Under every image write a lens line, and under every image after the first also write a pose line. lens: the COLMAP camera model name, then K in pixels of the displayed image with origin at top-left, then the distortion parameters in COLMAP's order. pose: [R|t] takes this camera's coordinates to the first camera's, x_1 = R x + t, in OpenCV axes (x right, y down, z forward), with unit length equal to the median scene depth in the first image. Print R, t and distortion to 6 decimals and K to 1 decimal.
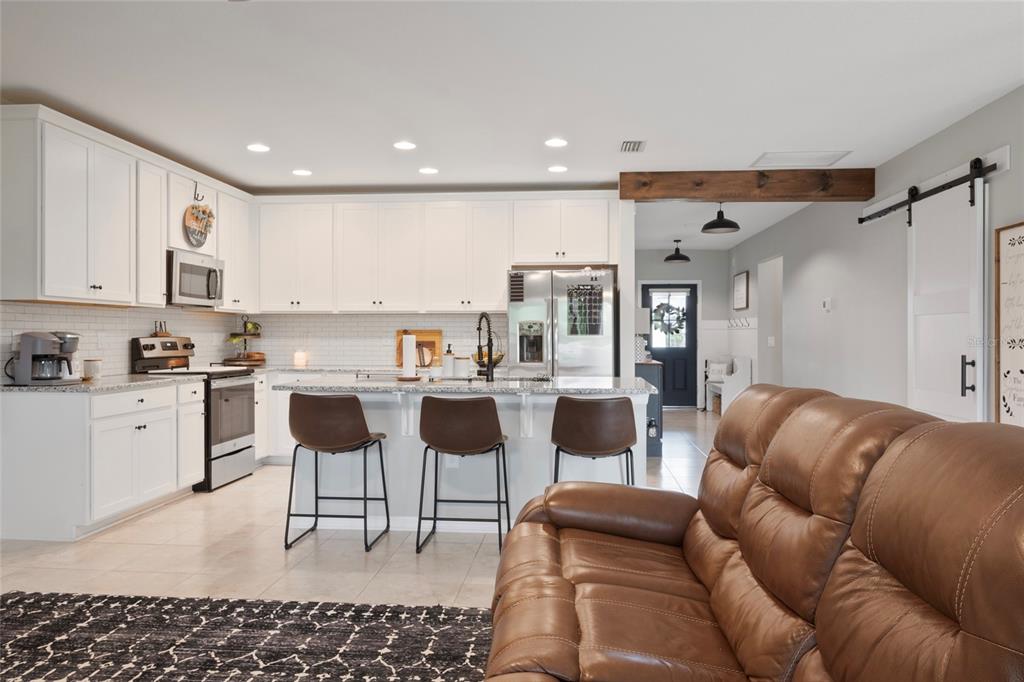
lens RADIAL K [[741.2, 0, 500.3], [0, 741.2, 329.1], [0, 0, 1]] dist [0.042671, 0.000354]
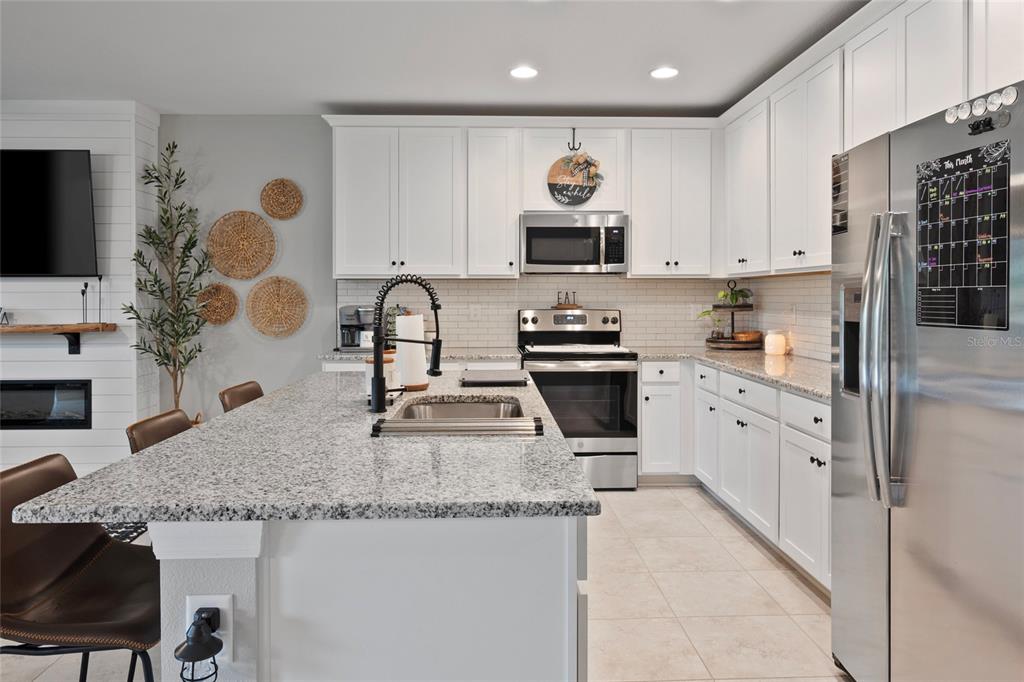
lens RADIAL K [[714.0, 0, 514.9], [0, 714.0, 331.1], [0, 0, 1]] dist [0.002674, 0.000838]
pose [[0.163776, 0.039867, -0.985692, 0.400830], [0.011044, 0.999046, 0.042242, -0.000249], [0.986436, -0.017804, 0.163180, 0.799369]]
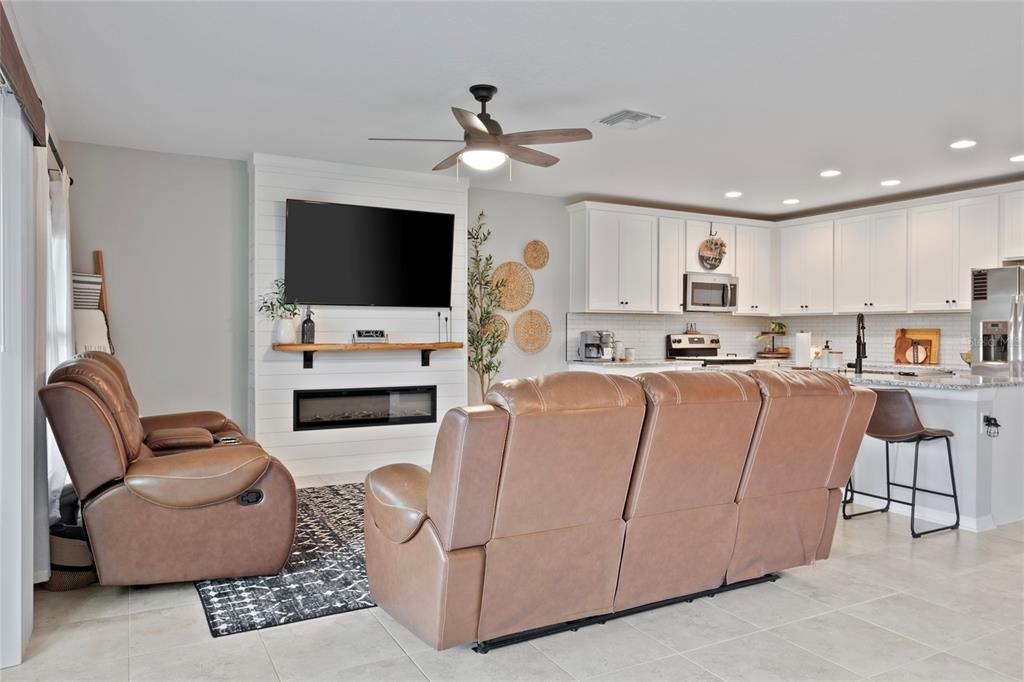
lens RADIAL K [[697.2, 0, 511.6], [0, 697.2, 348.5], [0, 0, 1]] dist [-0.014106, 0.002726]
pose [[0.572640, 0.020286, -0.819556, 0.446721], [0.003129, 0.999632, 0.026930, 0.000889], [0.819801, -0.017986, 0.572366, -0.048222]]
